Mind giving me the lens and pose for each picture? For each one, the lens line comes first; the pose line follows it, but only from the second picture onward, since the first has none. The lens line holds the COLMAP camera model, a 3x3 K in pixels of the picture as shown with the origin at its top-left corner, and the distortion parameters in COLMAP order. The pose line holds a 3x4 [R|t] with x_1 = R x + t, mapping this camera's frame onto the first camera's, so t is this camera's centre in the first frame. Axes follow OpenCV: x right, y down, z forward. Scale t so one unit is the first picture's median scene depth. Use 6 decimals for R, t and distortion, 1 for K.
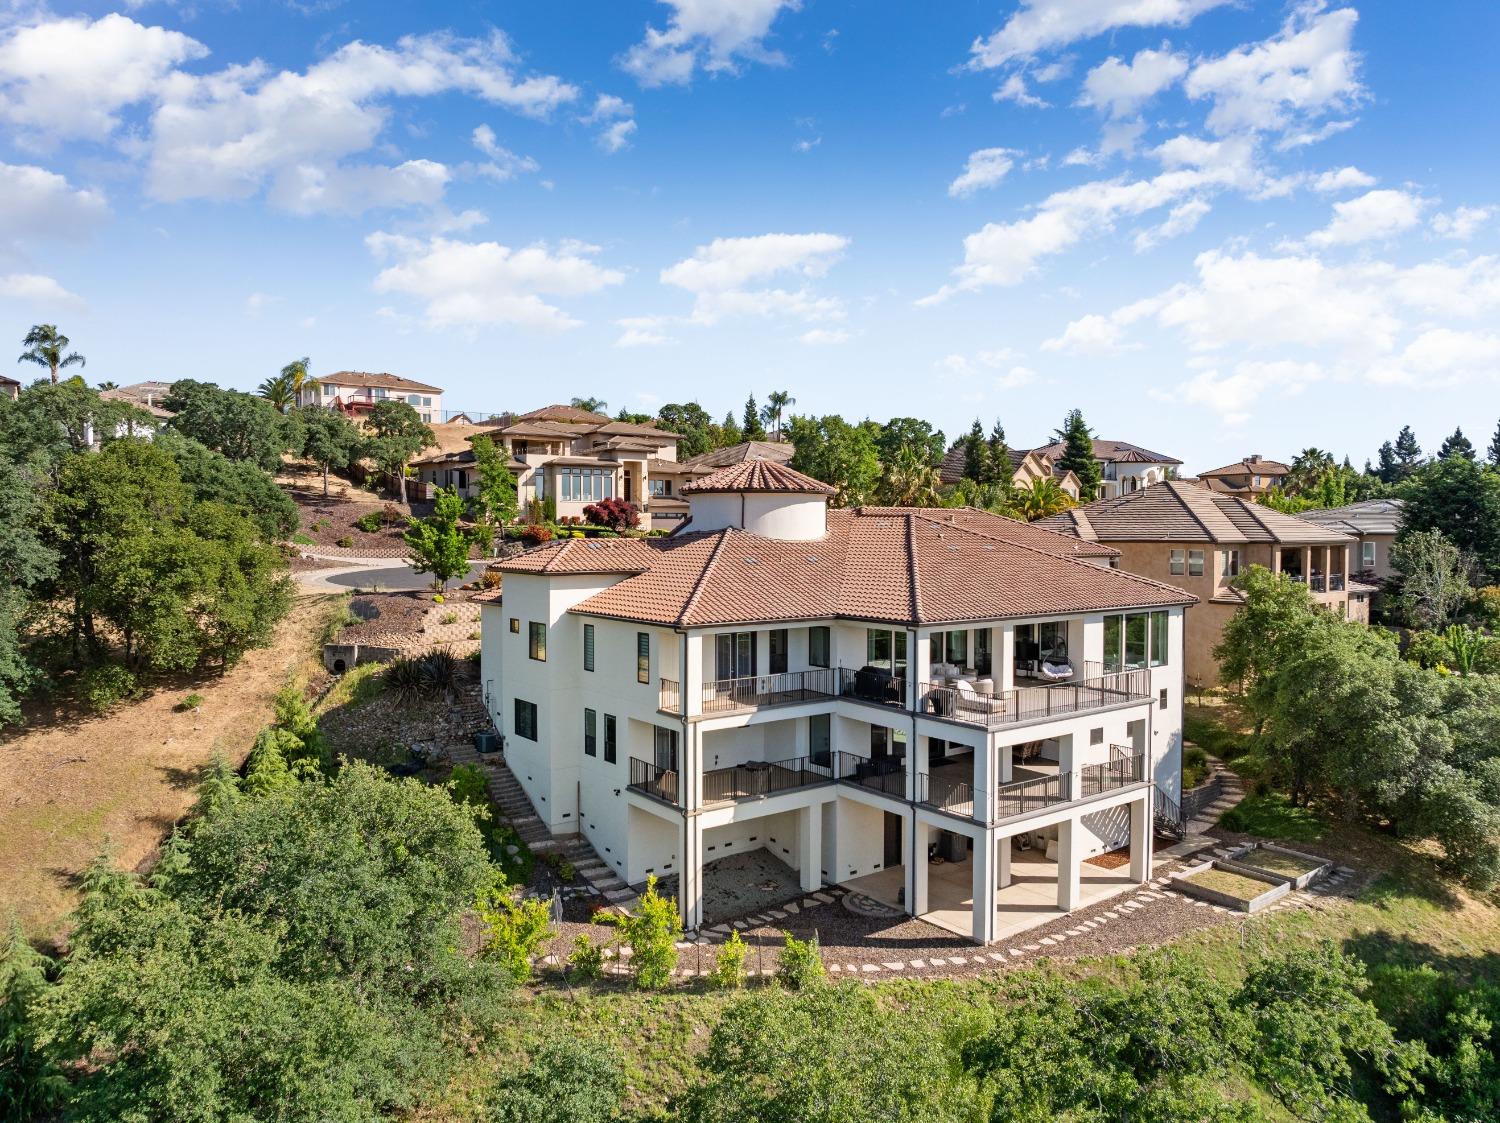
lens RADIAL K [[1049.9, 0, 750.9], [0, 1049.9, 556.8], [0, 0, 1]] dist [-0.032950, -0.001083]
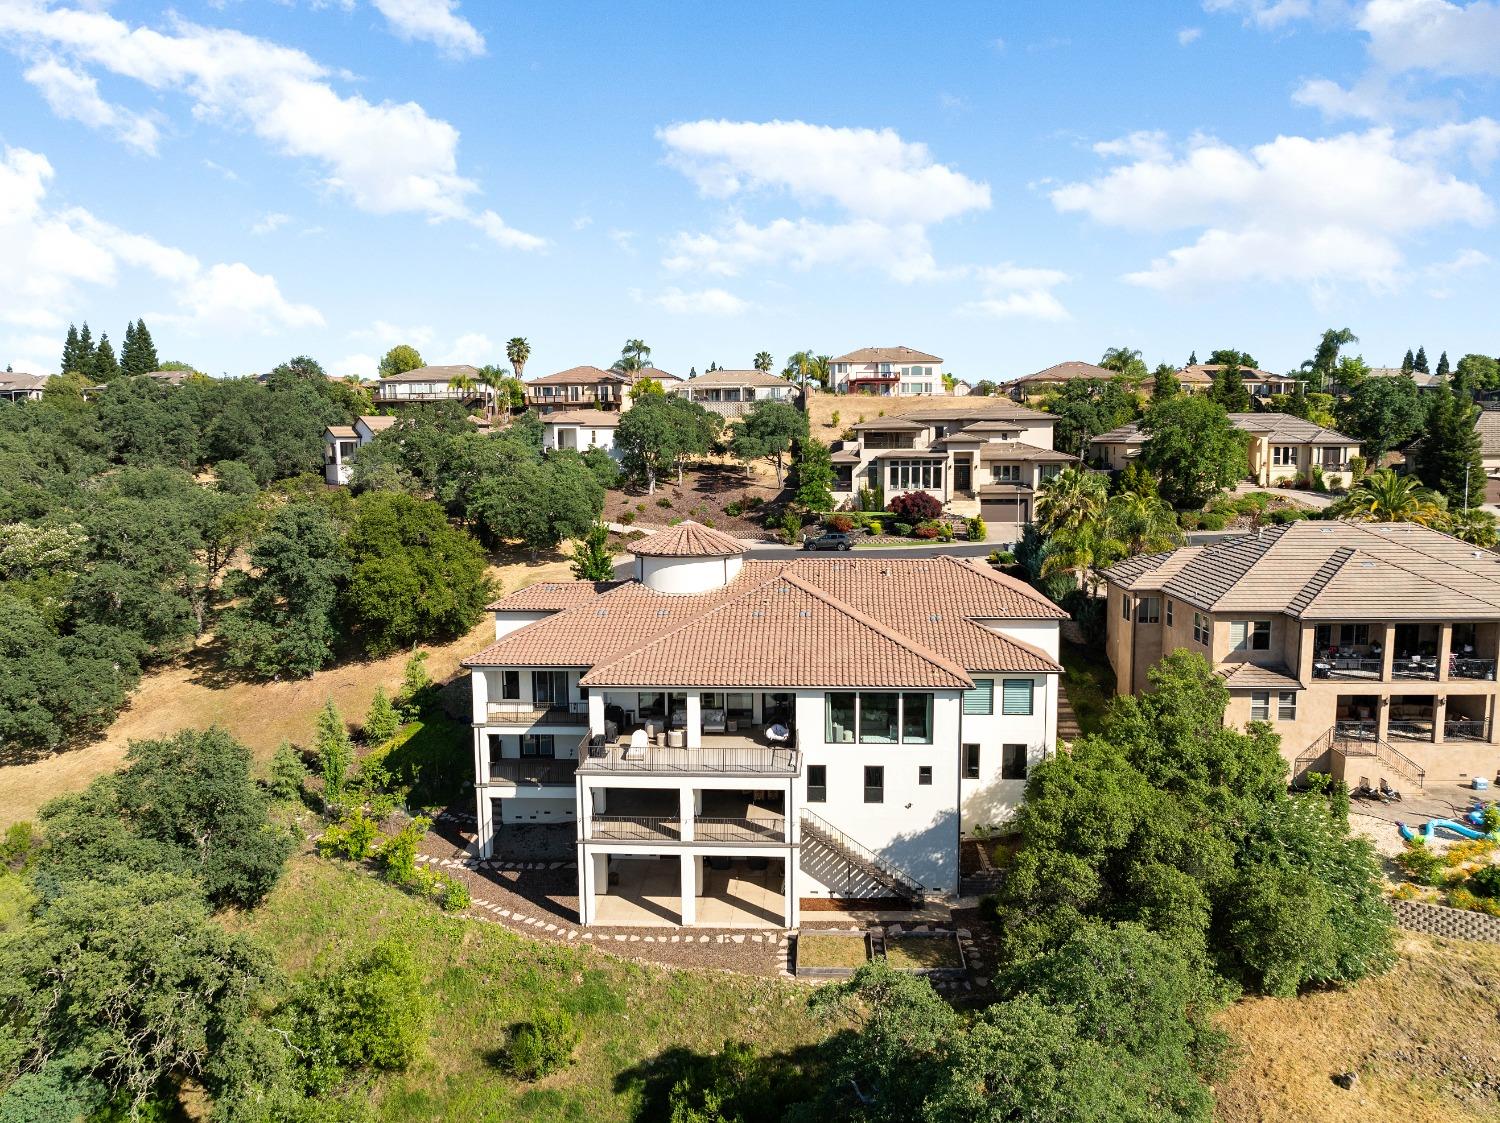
lens RADIAL K [[1049.9, 0, 753.7], [0, 1049.9, 564.0], [0, 0, 1]] dist [-0.032950, -0.001083]
pose [[0.750034, 0.074009, -0.657246, 1.020296], [-0.009176, 0.994789, 0.101546, -0.195687], [0.661336, -0.070131, 0.746804, 0.126177]]
